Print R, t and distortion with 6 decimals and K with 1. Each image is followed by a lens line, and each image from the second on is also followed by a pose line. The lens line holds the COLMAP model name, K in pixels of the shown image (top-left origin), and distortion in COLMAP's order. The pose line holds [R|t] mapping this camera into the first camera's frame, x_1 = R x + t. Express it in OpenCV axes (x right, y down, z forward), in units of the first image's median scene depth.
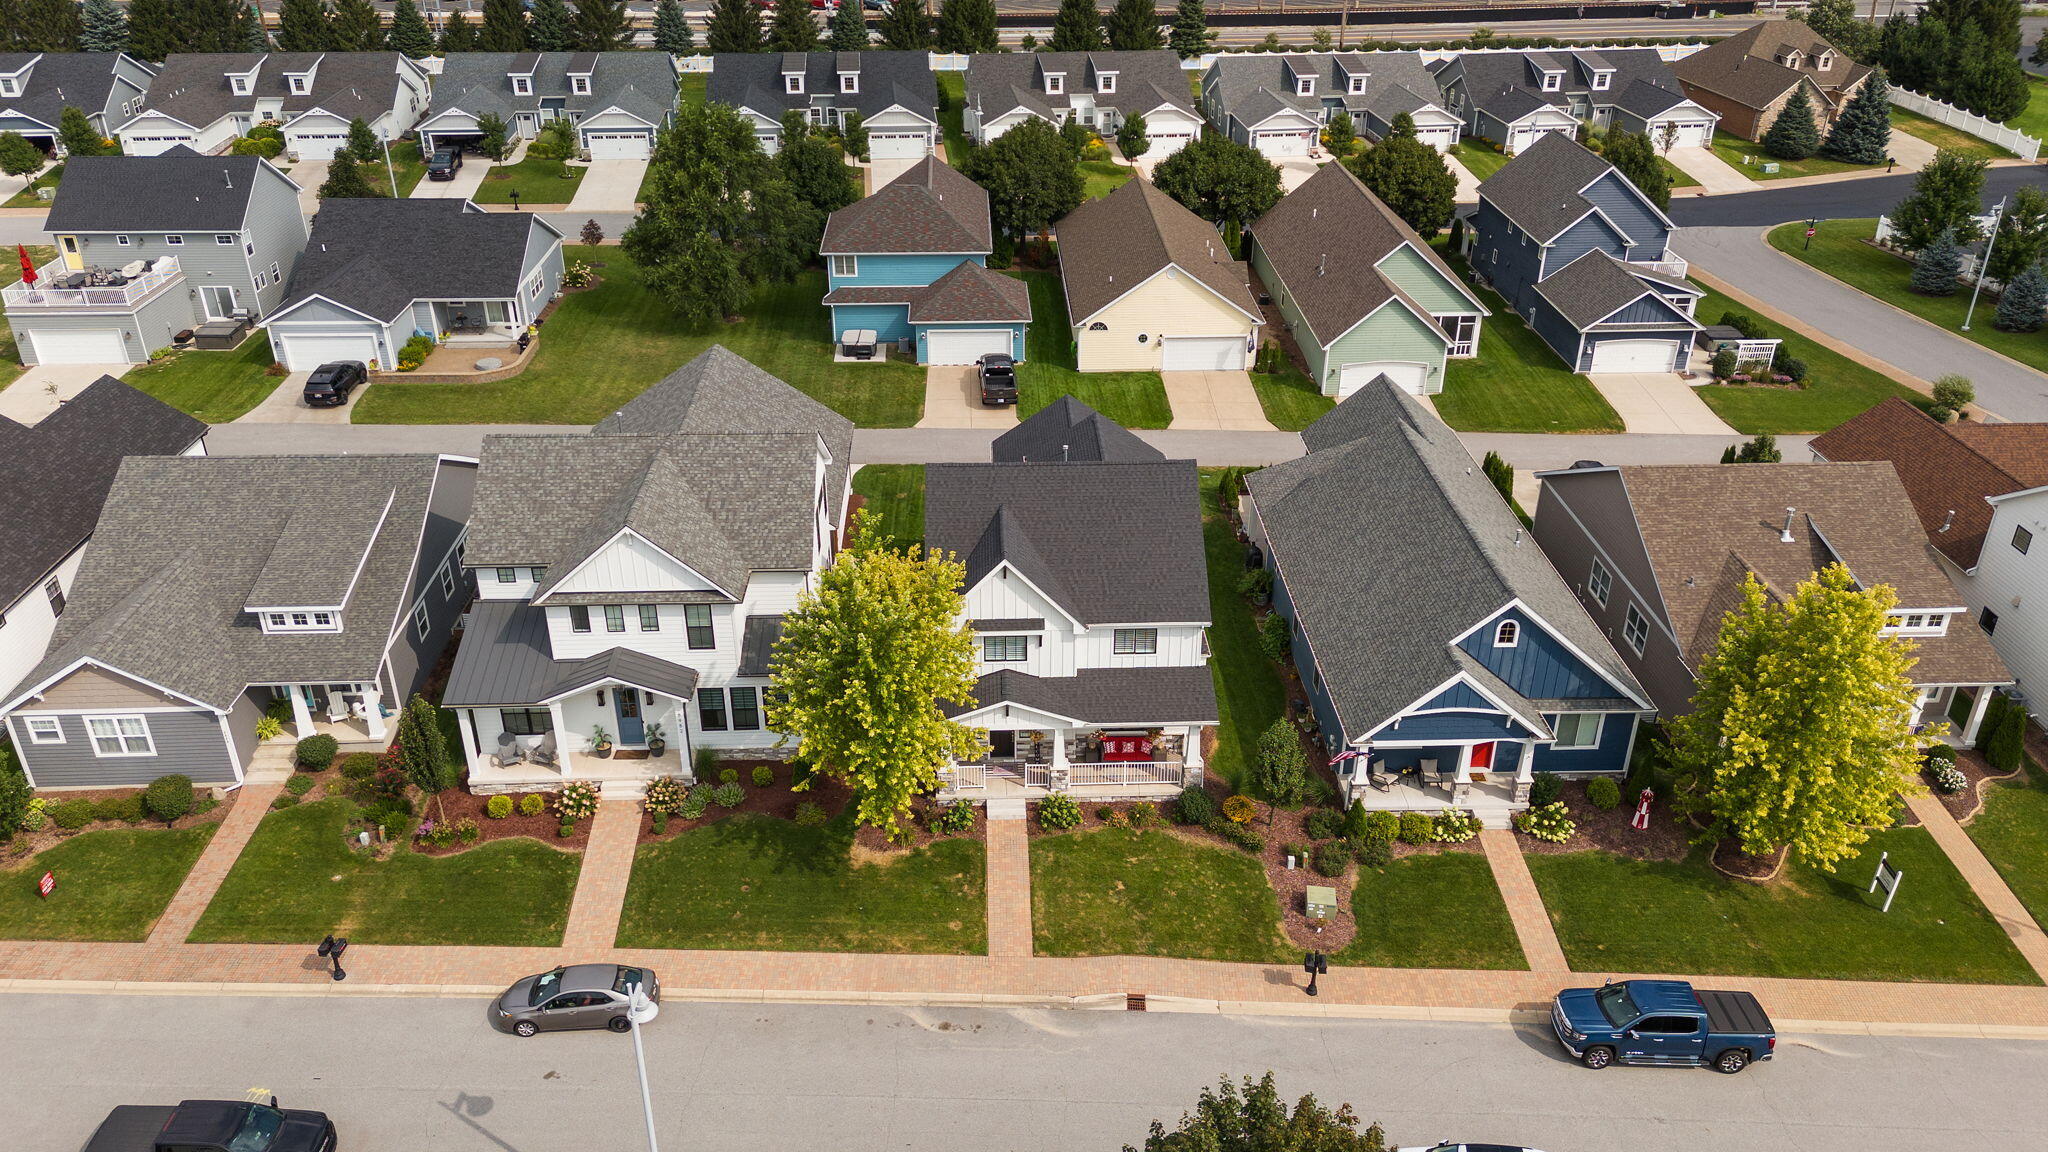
lens RADIAL K [[1529.3, 0, 1015.2], [0, 1529.3, 572.7], [0, 0, 1]] dist [0.066514, -0.065814]
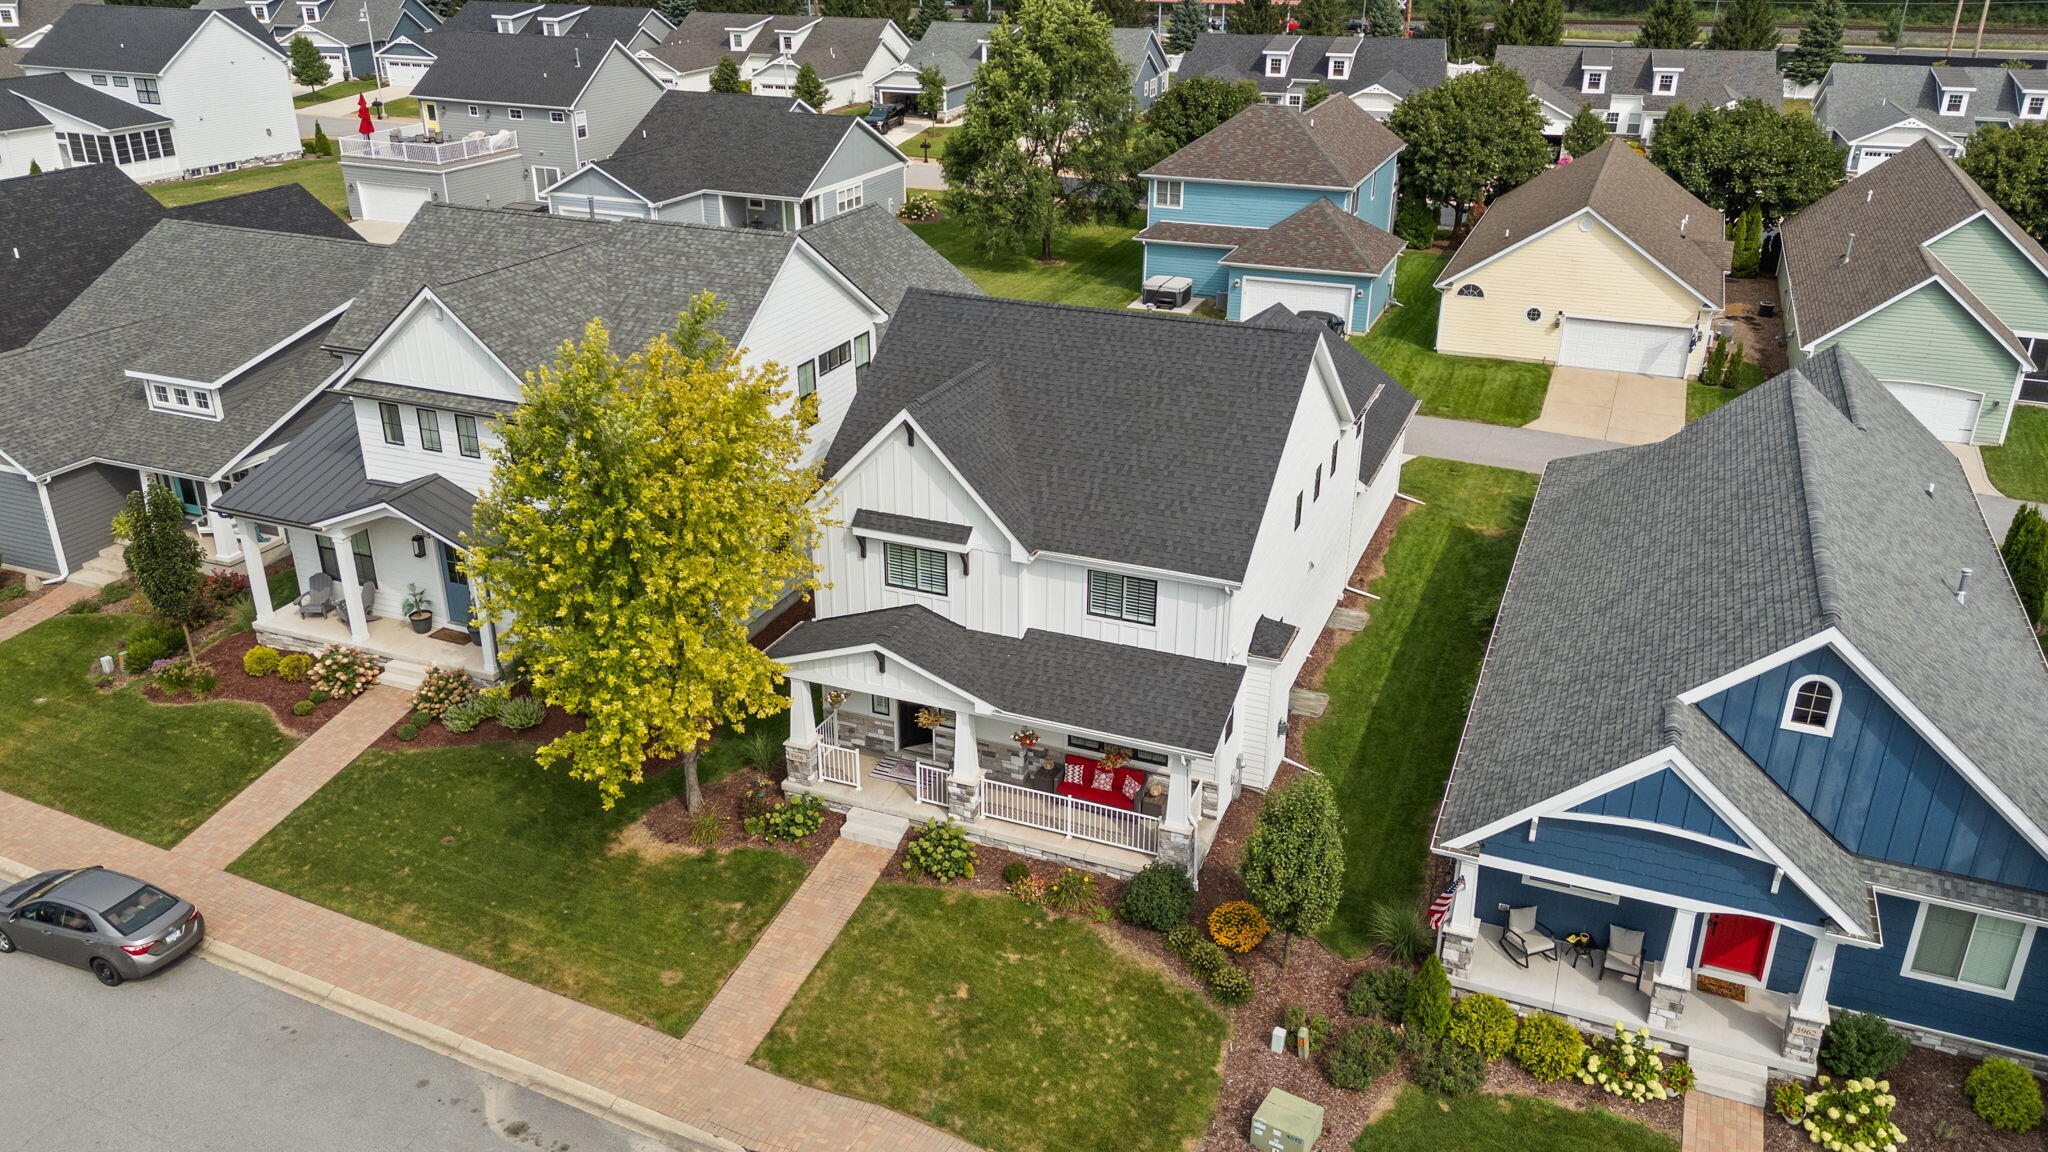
lens RADIAL K [[1529.3, 0, 1016.0], [0, 1529.3, 570.7], [0, 0, 1]] dist [0.066514, -0.065814]
pose [[0.910191, 0.170131, -0.377634, 0.262178], [-0.198671, 0.979343, -0.037634, 0.065262], [0.363430, 0.109279, 0.925190, 0.439831]]
